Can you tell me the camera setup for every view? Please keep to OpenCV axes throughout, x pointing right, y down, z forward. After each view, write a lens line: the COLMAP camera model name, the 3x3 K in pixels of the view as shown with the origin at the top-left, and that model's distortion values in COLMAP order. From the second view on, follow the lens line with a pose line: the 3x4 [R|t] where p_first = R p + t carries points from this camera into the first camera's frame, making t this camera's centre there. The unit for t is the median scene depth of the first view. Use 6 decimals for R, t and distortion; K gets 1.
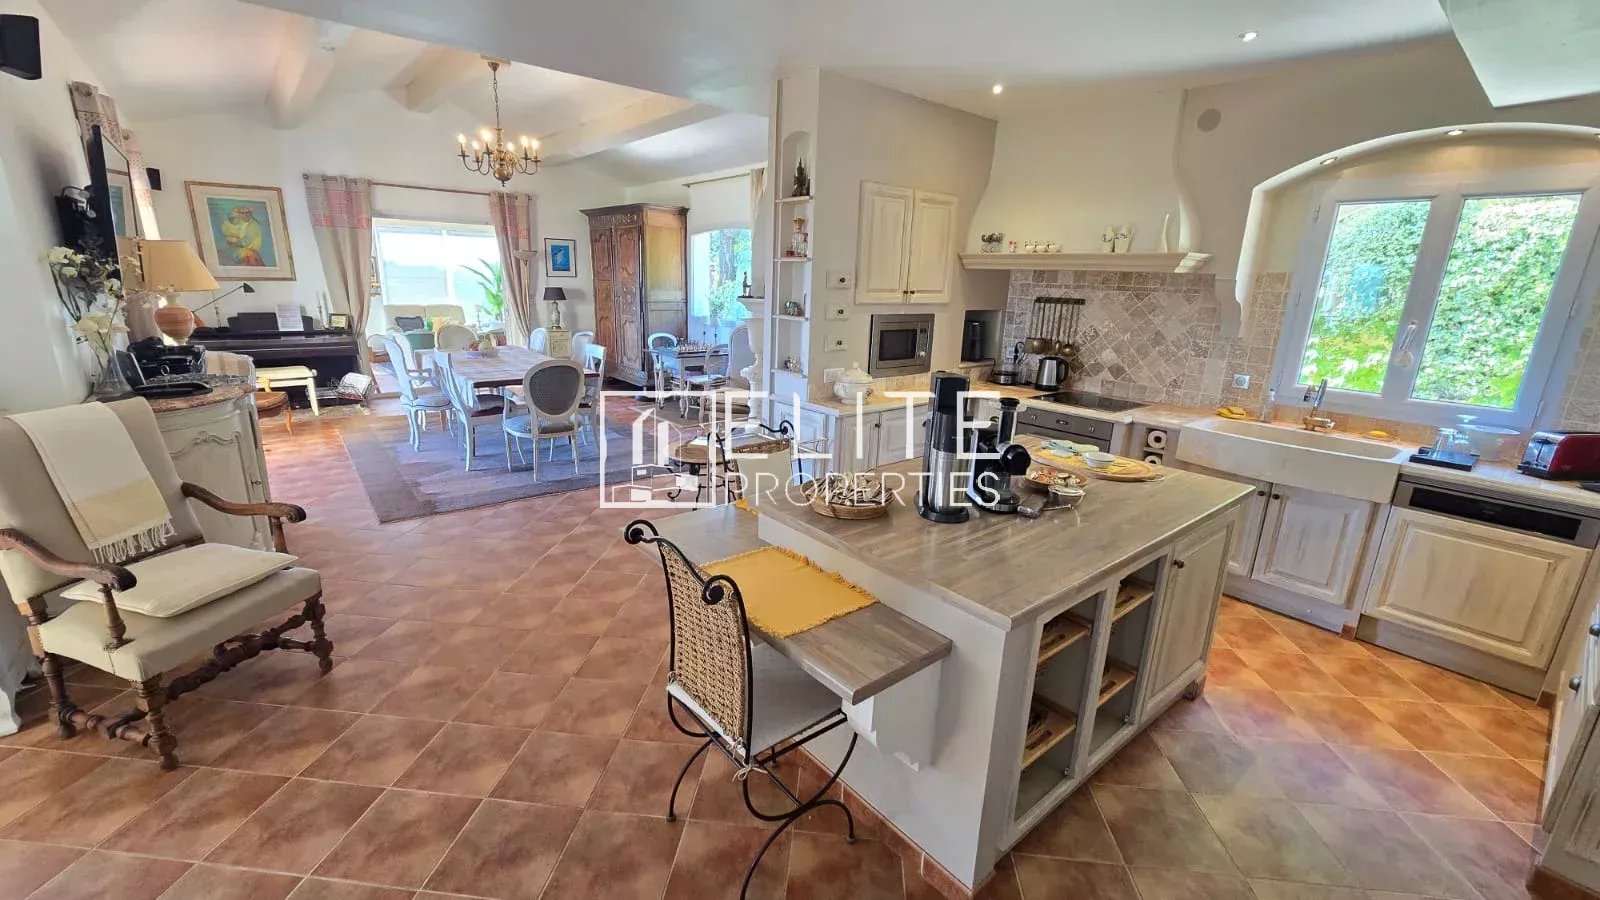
lens RADIAL K [[658.3, 0, 798.9], [0, 658.3, 451.5], [0, 0, 1]] dist [-0.003711, 0.000204]
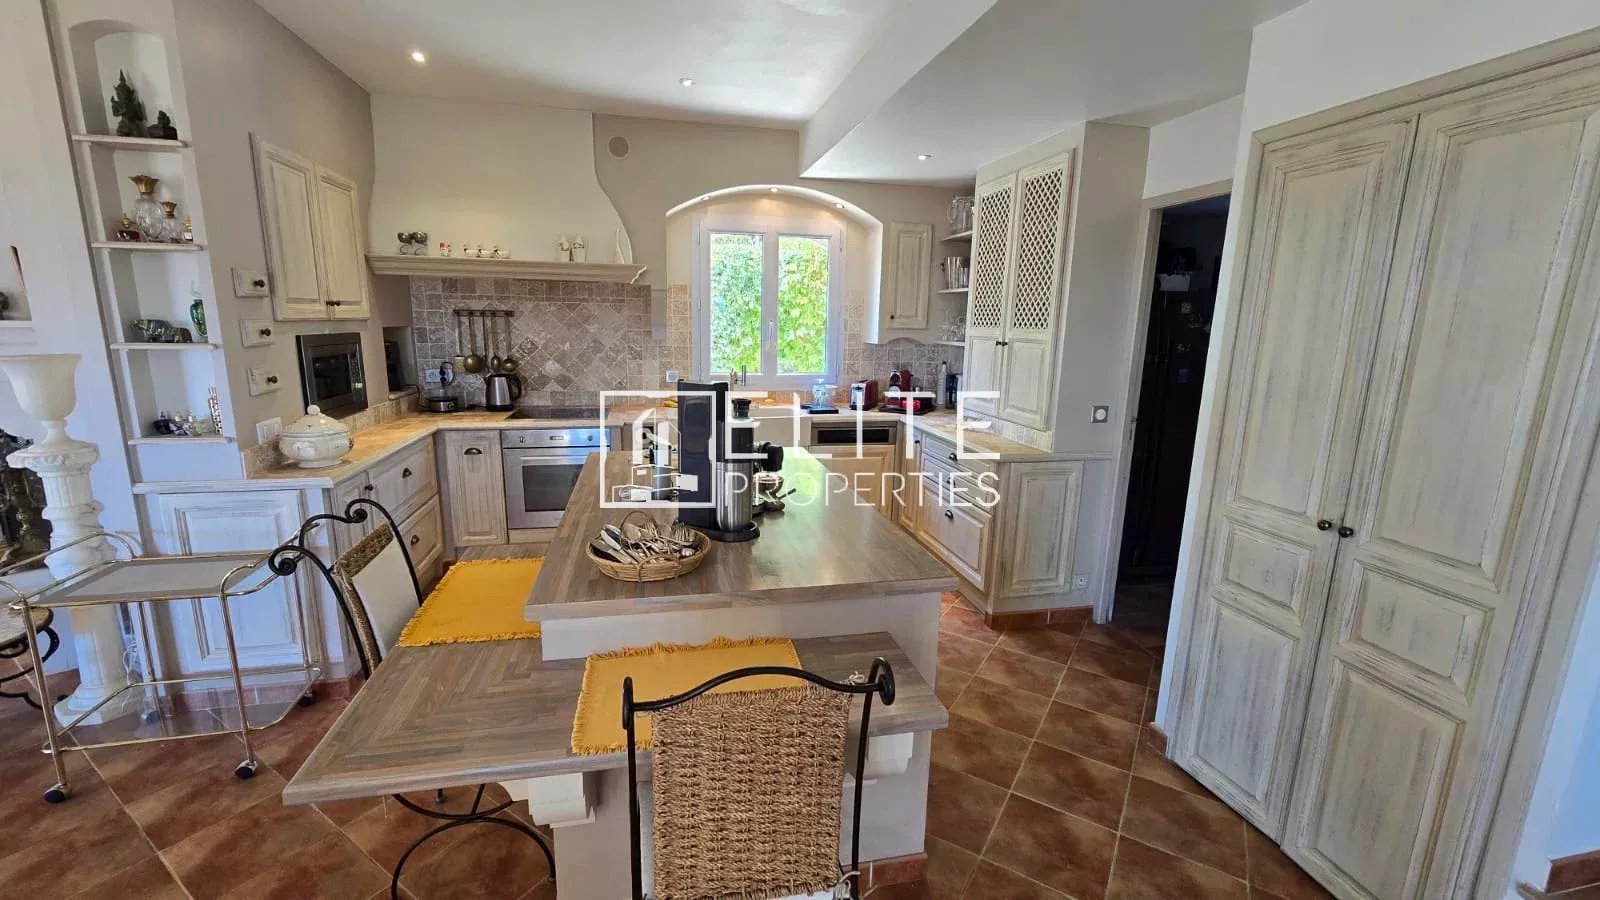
lens RADIAL K [[658.3, 0, 797.3], [0, 658.3, 451.4], [0, 0, 1]] dist [-0.003711, 0.000204]
pose [[0.459349, -0.197827, 0.865946, -0.256134], [0.224475, 0.969093, 0.102316, -0.043771], [-0.859424, 0.147384, 0.489560, 0.232345]]
